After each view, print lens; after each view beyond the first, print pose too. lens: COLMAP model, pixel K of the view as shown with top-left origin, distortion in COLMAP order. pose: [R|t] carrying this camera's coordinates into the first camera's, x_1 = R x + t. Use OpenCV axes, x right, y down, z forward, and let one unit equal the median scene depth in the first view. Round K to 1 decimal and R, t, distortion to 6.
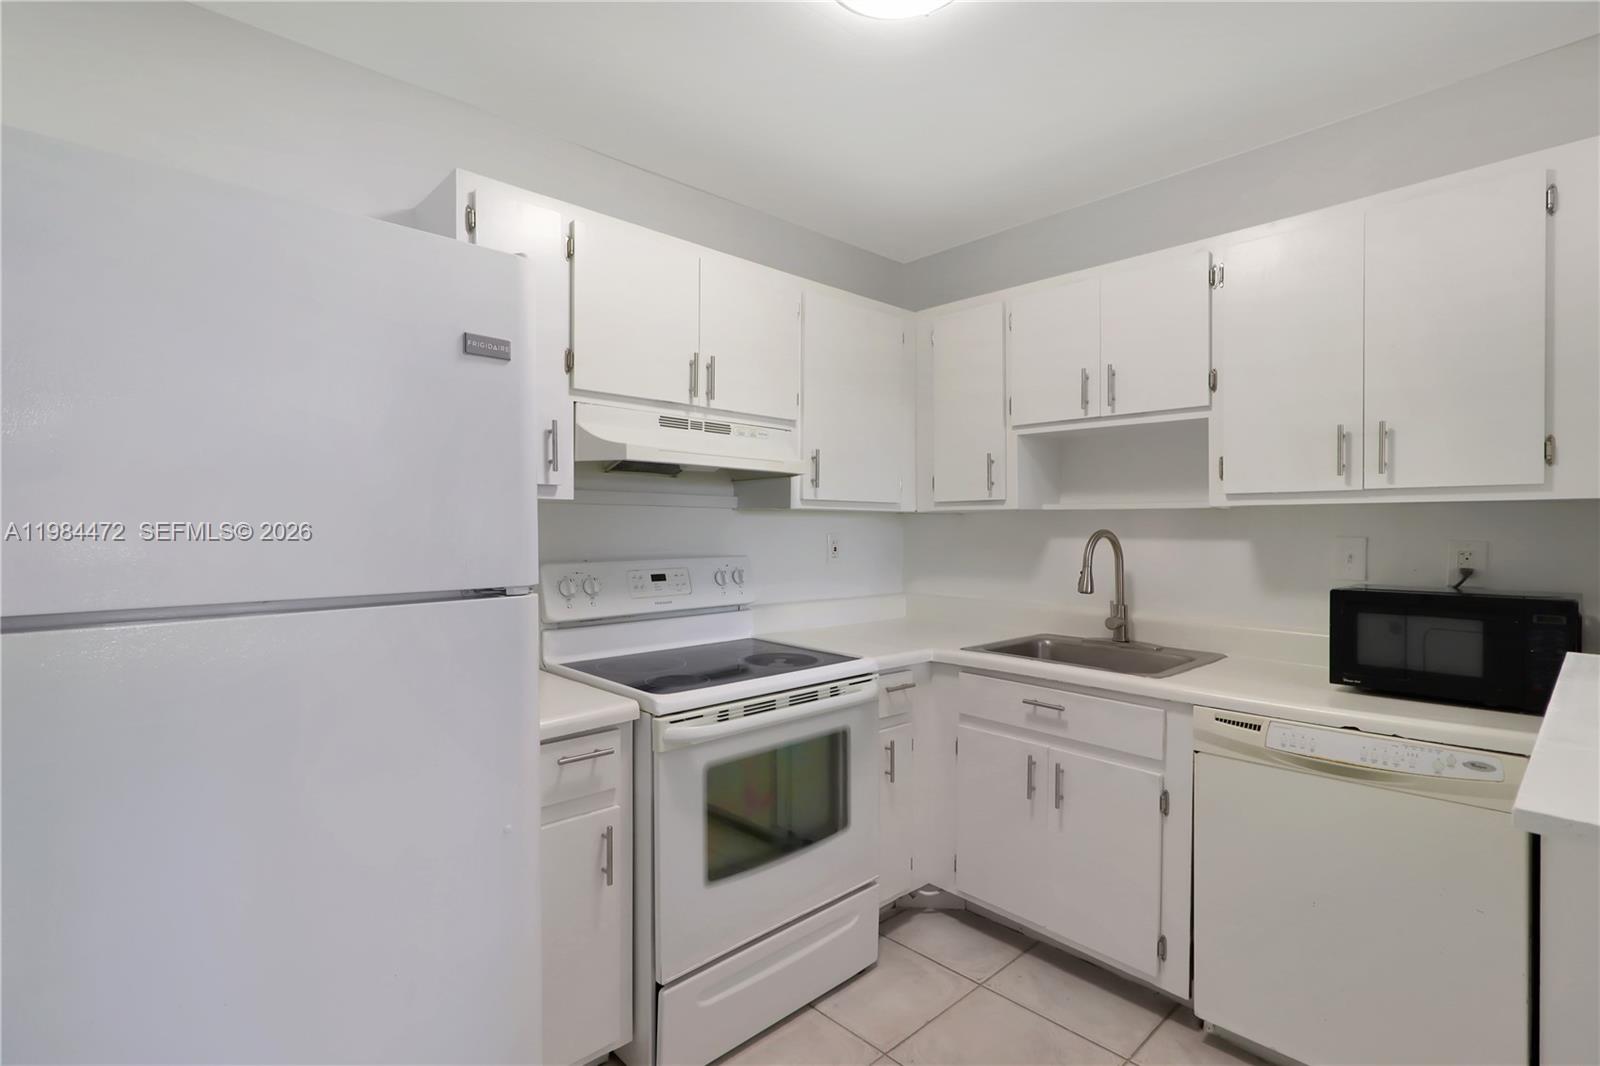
lens RADIAL K [[759.8, 0, 800.0], [0, 759.8, 533.0], [0, 0, 1]] dist [0.016147, 0.013035]
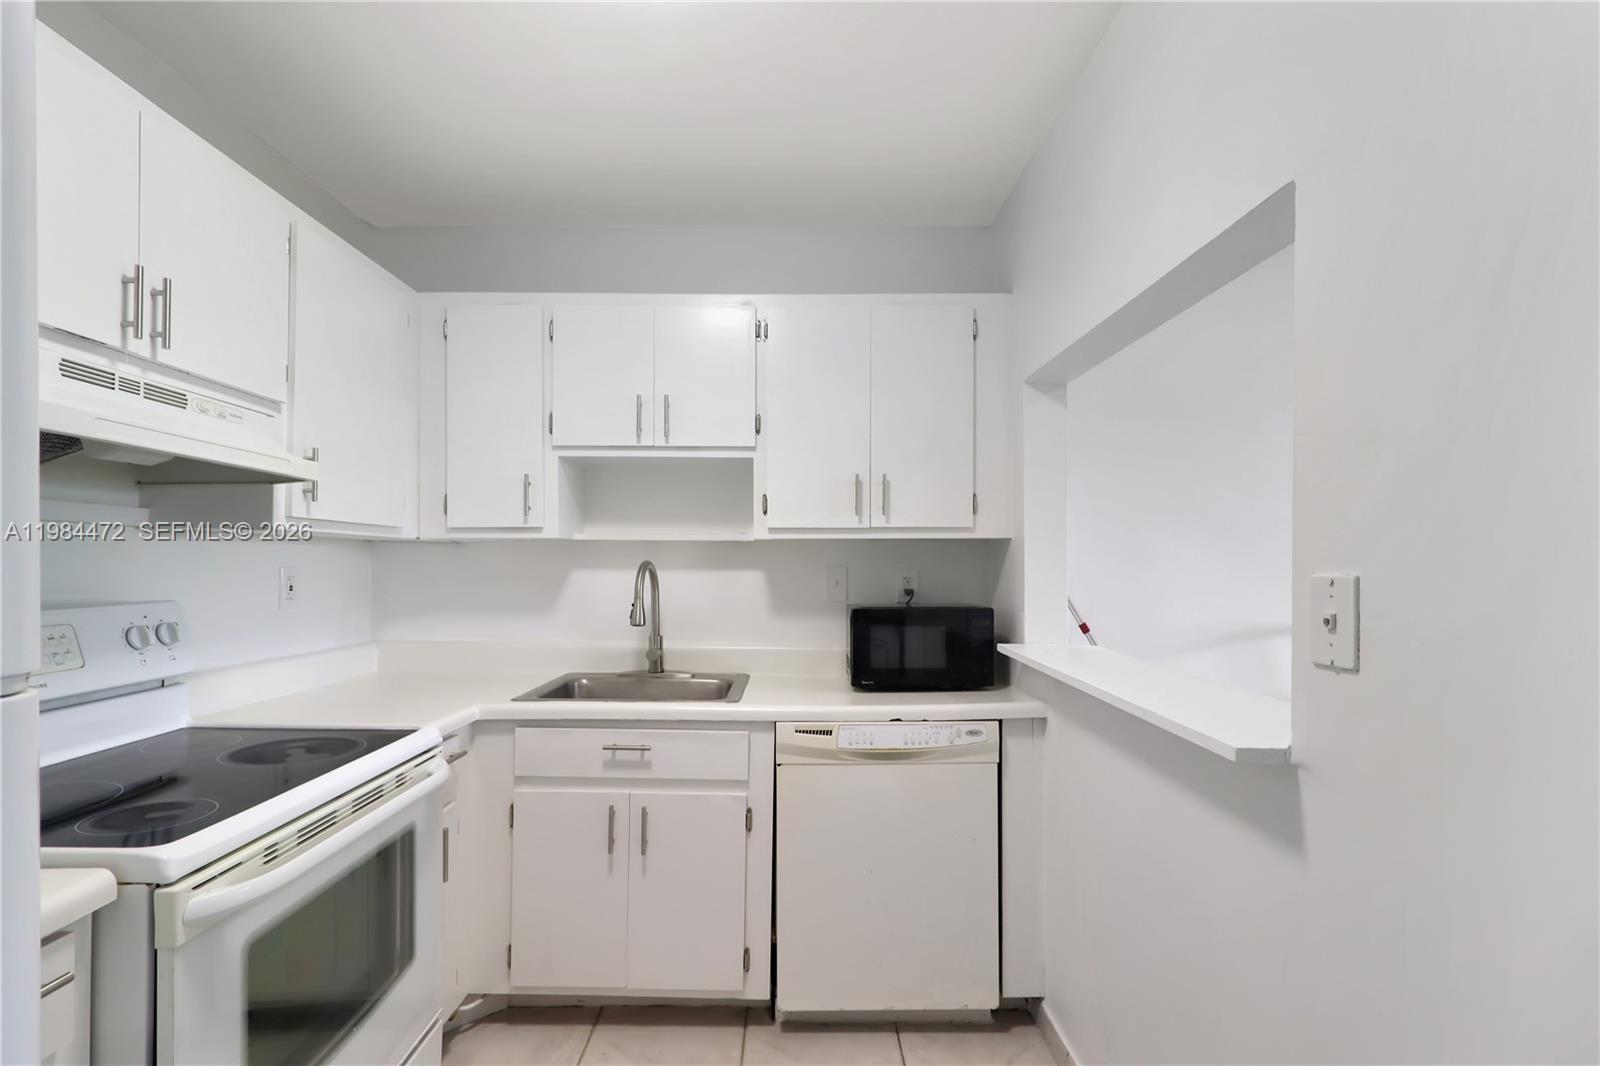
lens RADIAL K [[767.6, 0, 795.8], [0, 767.6, 559.5], [0, 0, 1]] dist [0.018251, -0.000121]
pose [[0.695818, 0.002093, 0.718215, -0.211073], [0.005779, 0.999947, -0.008512, 0.004385], [-0.718195, 0.010073, 0.695769, 0.192958]]
